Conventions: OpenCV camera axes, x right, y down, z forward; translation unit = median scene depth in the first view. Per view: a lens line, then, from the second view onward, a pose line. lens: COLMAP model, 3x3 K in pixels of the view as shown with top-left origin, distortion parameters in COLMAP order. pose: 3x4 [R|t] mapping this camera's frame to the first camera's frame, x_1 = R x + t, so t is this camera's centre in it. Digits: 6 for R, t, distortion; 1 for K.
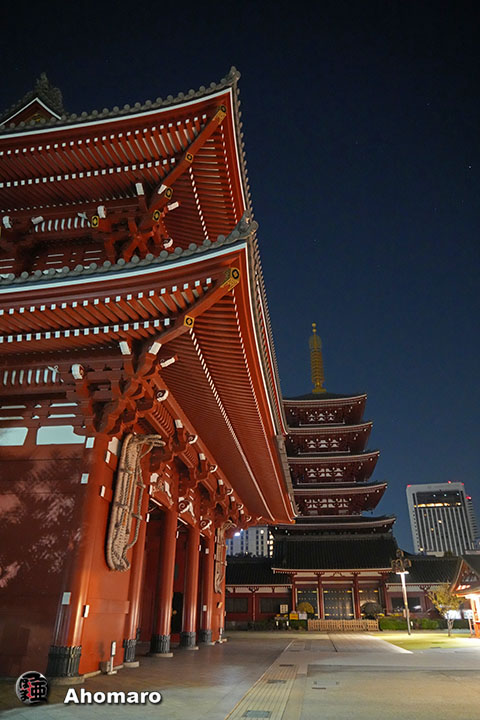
lens RADIAL K [[488.2, 0, 239.5], [0, 488.2, 353.8], [0, 0, 1]] dist [-0.044244, 0.019484]
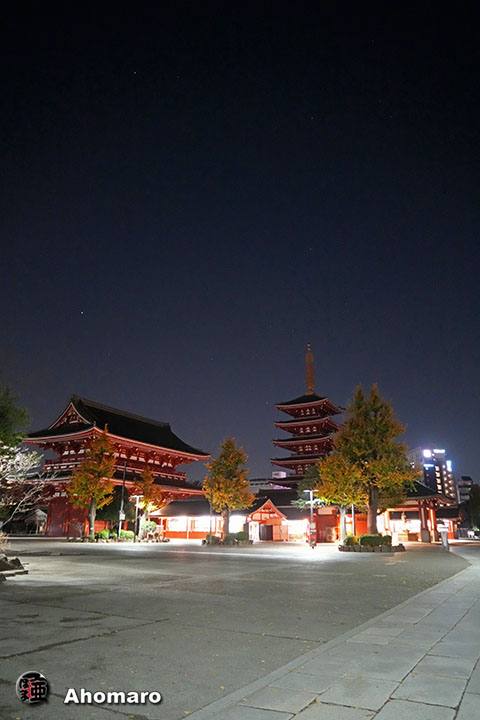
lens RADIAL K [[488.2, 0, 244.5], [0, 488.2, 355.6], [0, 0, 1]] dist [-0.044244, 0.019484]
pose [[0.937058, -0.120249, -0.327815, 0.451441], [0.165123, 0.979826, 0.112585, -0.227405], [0.307663, -0.159629, 0.938010, -0.443995]]
